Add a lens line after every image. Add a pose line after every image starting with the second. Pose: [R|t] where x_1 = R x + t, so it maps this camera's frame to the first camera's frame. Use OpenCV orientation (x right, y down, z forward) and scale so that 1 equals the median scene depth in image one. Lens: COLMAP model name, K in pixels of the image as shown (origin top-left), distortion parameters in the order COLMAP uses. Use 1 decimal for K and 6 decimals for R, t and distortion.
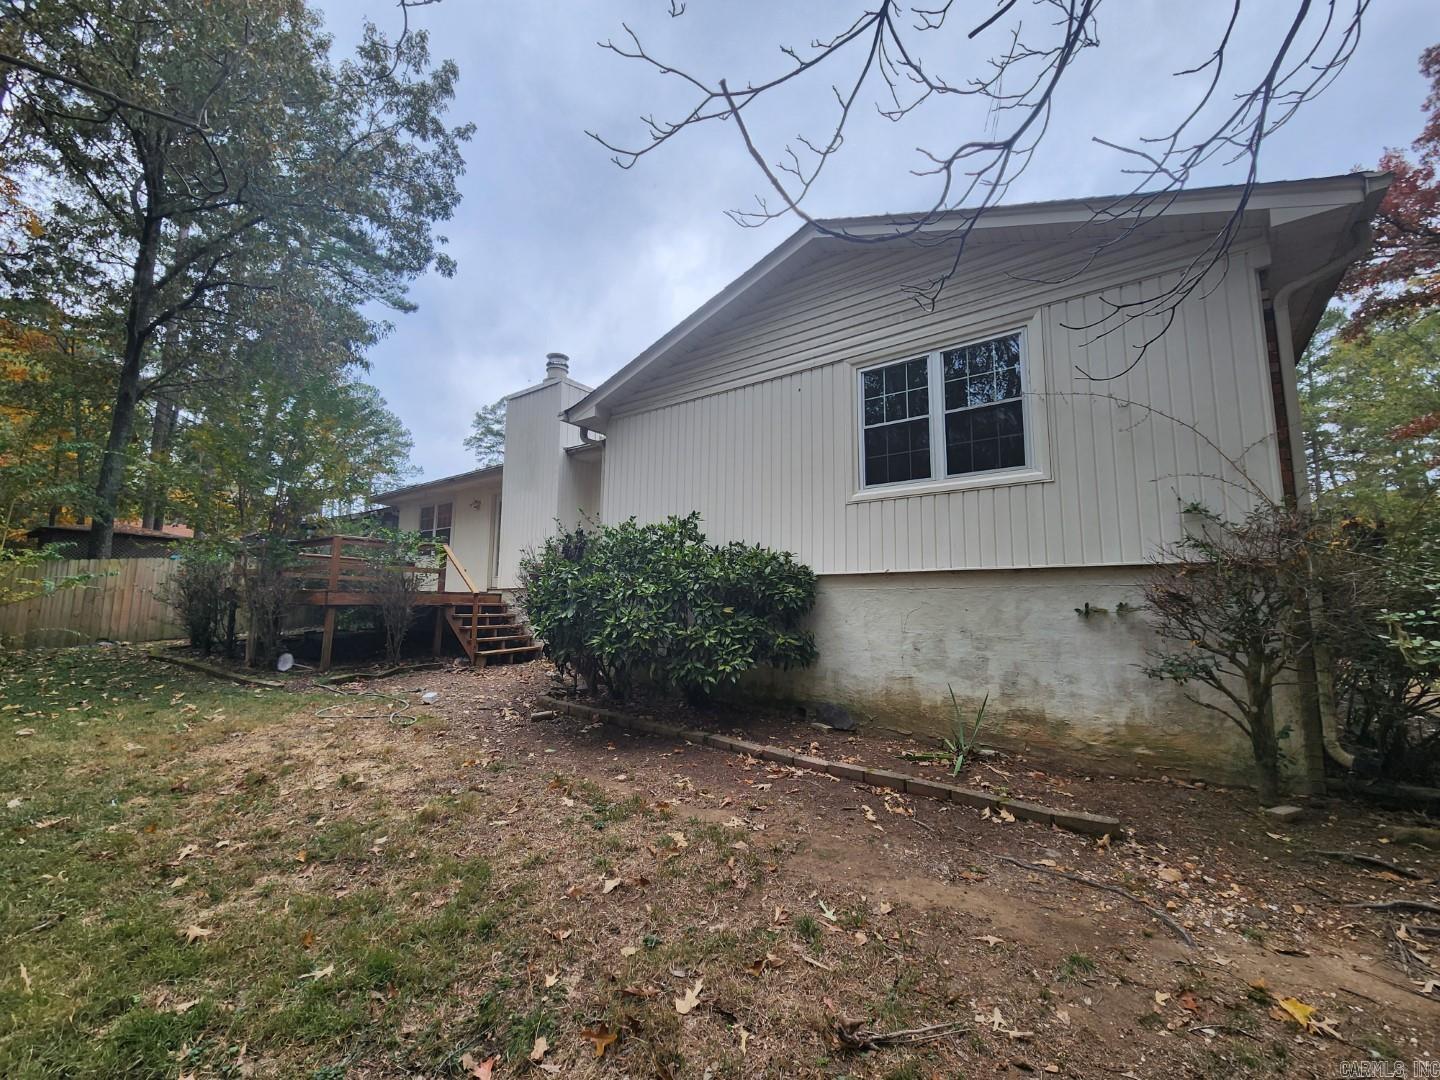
lens RADIAL K [[585.0, 0, 708.9], [0, 585.0, 538.8], [0, 0, 1]] dist [0.000823, -0.005109]
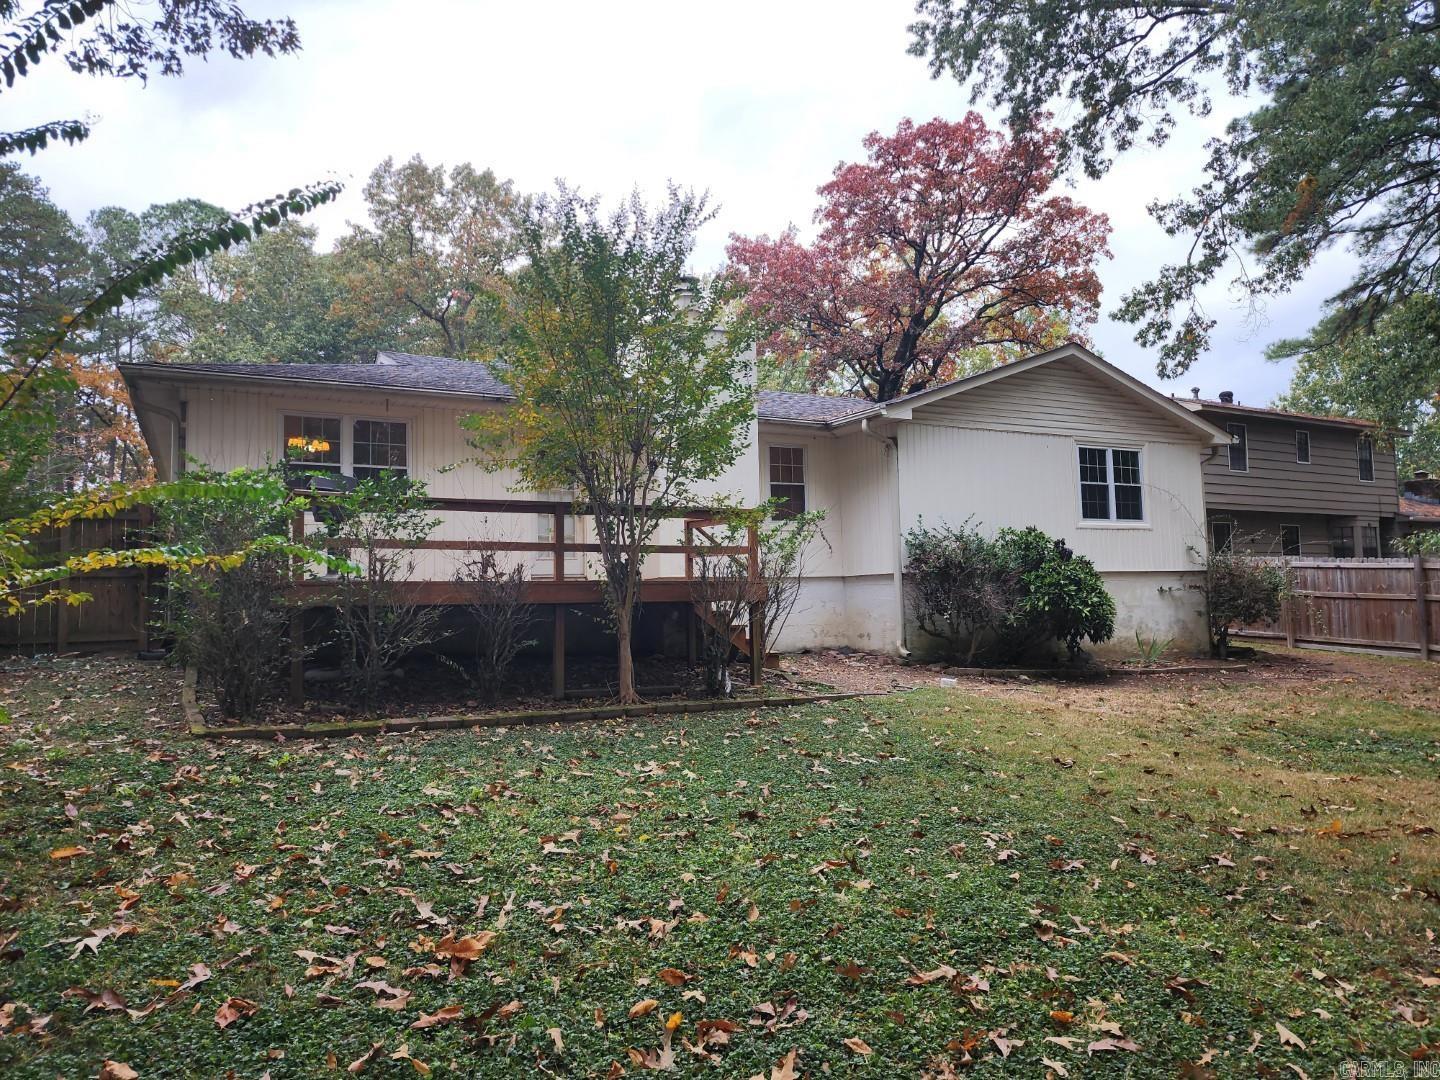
lens RADIAL K [[952.3, 0, 709.0], [0, 952.3, 538.3], [0, 0, 1]] dist [0.046658, -0.000005]
pose [[0.452495, 0.032772, 0.891164, -2.817986], [-0.084192, 0.996431, 0.006106, 0.040220], [-0.887784, -0.077791, 0.453640, 0.750814]]
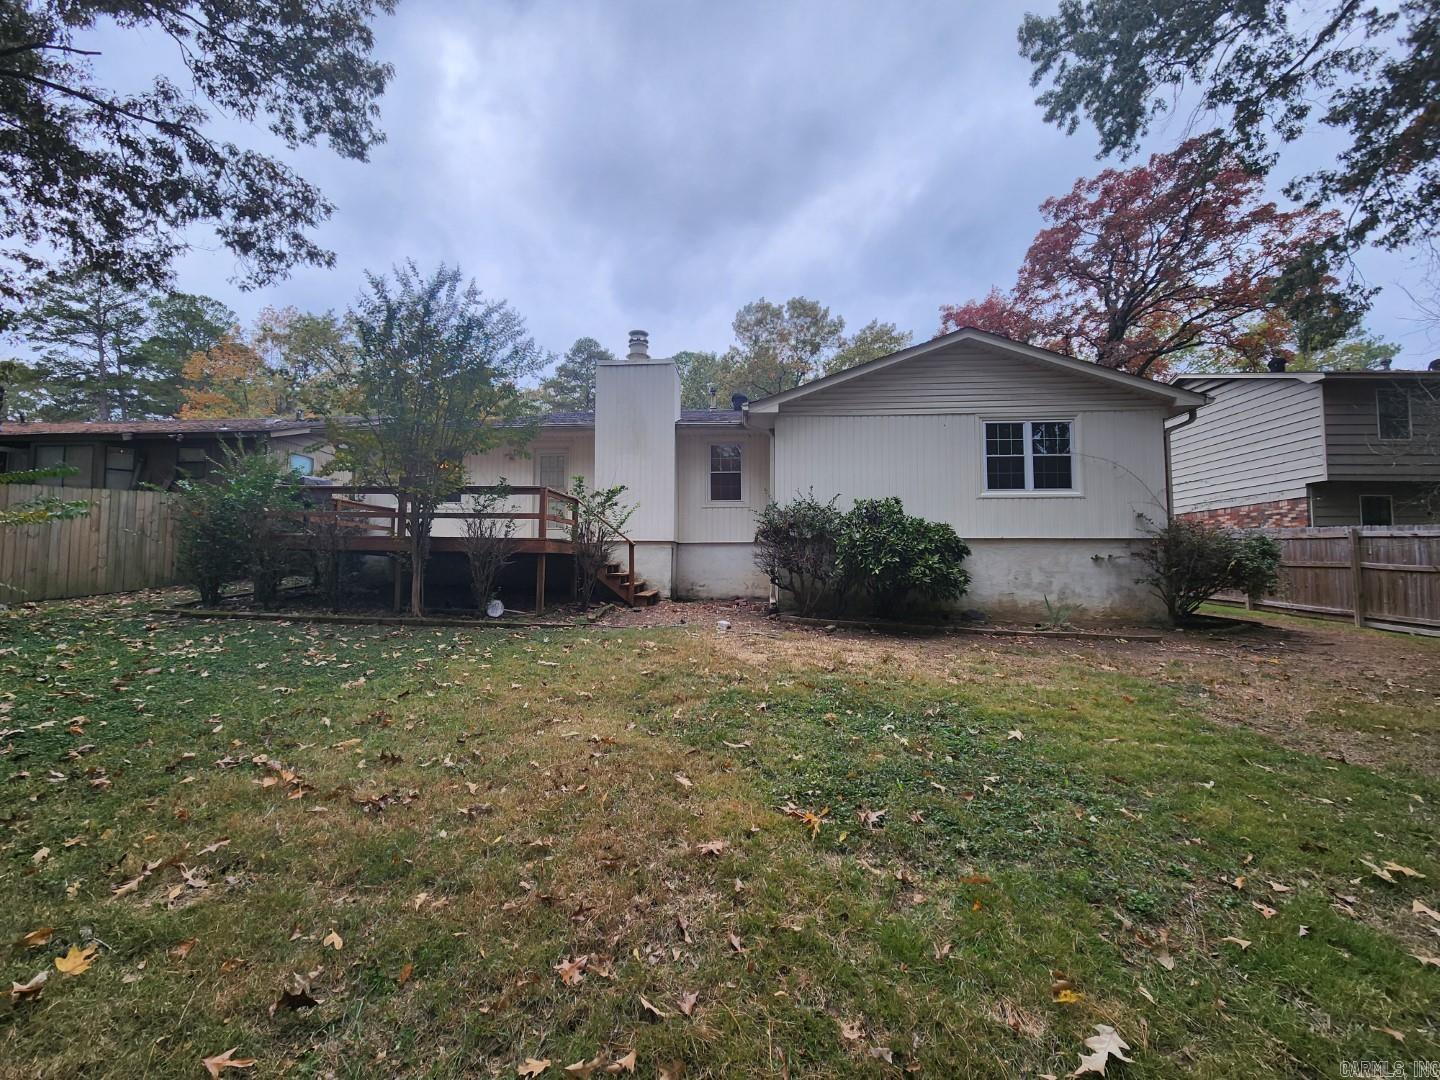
lens RADIAL K [[586.9, 0, 706.0], [0, 586.9, 536.4], [0, 0, 1]] dist [-0.000011, -0.001819]
pose [[0.860090, 0.021958, 0.509669, -1.480672], [-0.058686, 0.996699, 0.056094, 0.003162], [-0.506755, -0.078156, 0.858540, -0.123628]]
